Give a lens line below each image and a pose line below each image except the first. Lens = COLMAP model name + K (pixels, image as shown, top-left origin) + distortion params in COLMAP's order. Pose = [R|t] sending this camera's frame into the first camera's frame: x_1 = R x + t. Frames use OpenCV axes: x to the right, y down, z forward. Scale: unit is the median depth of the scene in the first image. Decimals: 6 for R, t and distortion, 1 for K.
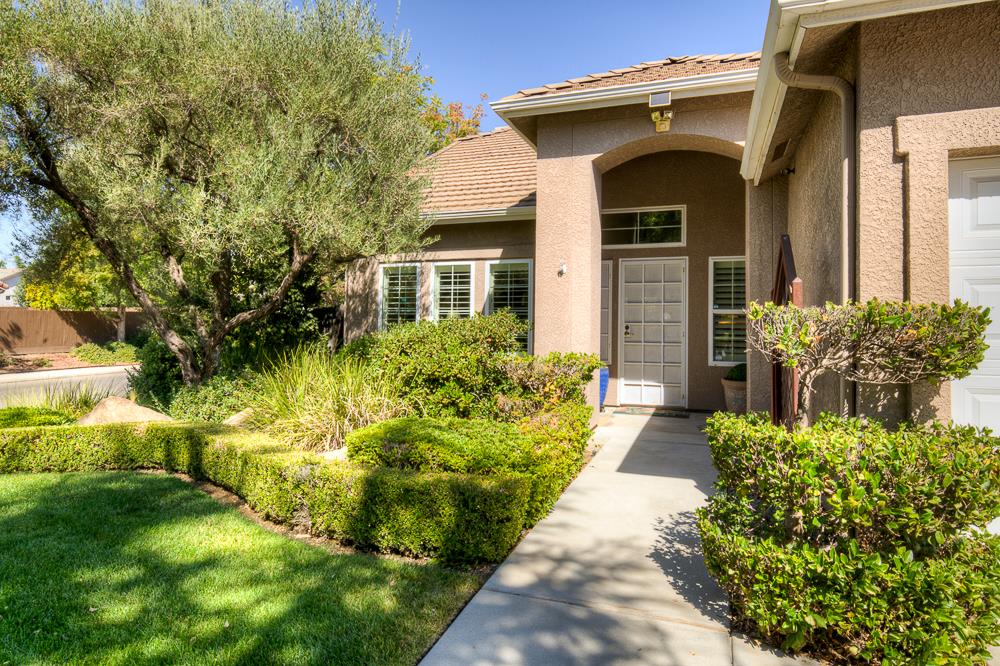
lens RADIAL K [[586.5, 0, 525.9], [0, 586.5, 306.0], [0, 0, 1]] dist [0.023669, 0.000086]
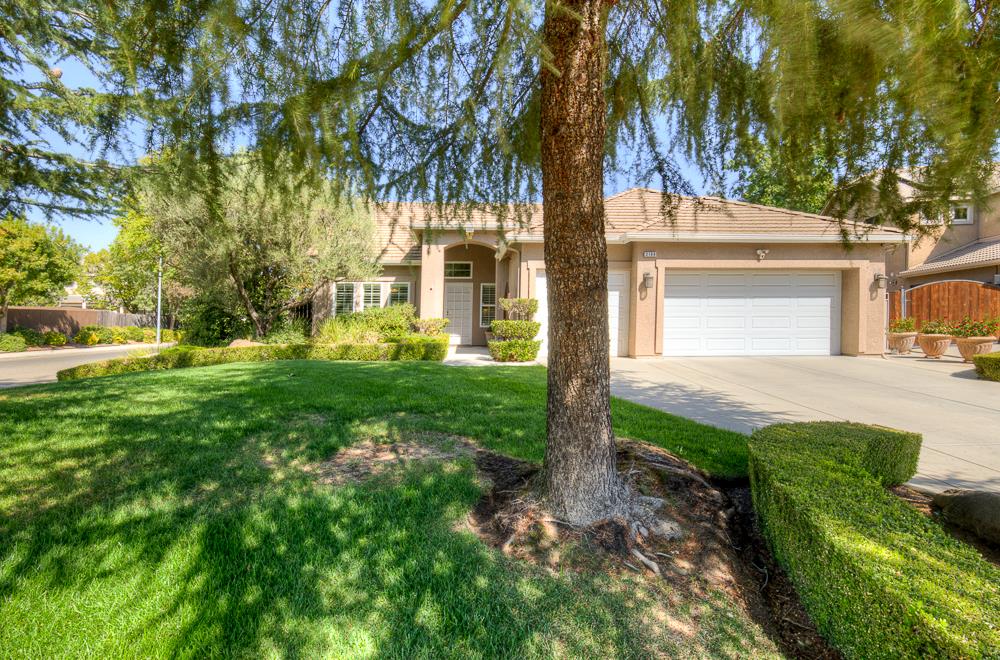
lens RADIAL K [[489.7, 0, 500.0], [0, 489.7, 330.0], [0, 0, 1]] dist [-0.004702, -0.000259]
pose [[0.927689, -0.009445, 0.373234, -0.367631], [-0.004079, 0.999364, 0.035430, 0.037223], [-0.373331, -0.034390, 0.927061, -0.897560]]
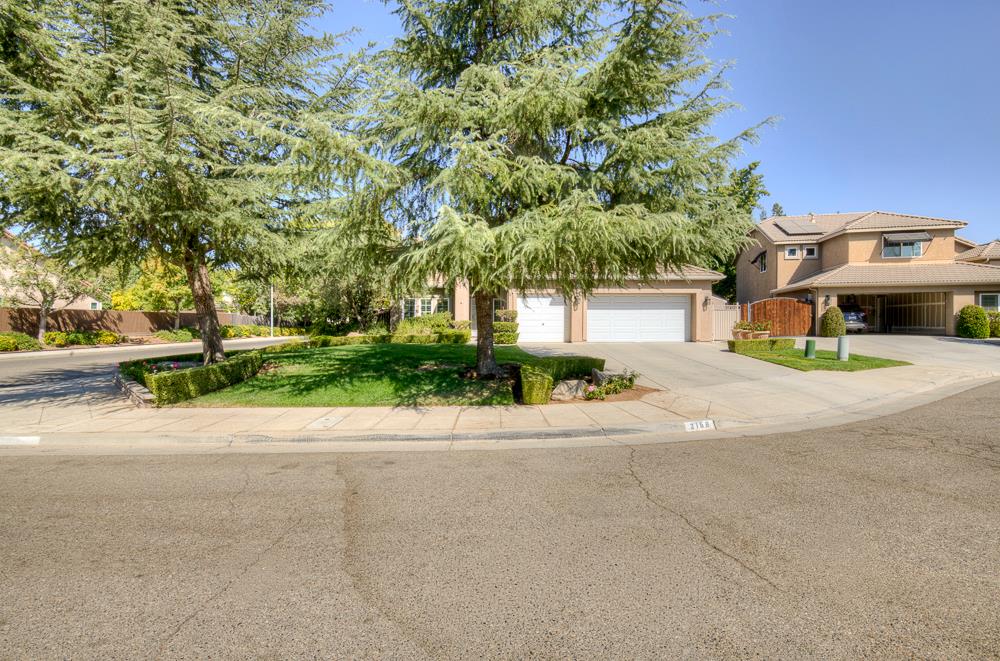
lens RADIAL K [[427.9, 0, 525.1], [0, 427.9, 328.3], [0, 0, 1]] dist [-0.000344, 0.000036]
pose [[0.934369, -0.006638, 0.356244, -0.497285], [-0.005861, 0.999405, 0.033993, 0.017023], [-0.356258, -0.033850, 0.933774, -1.701976]]
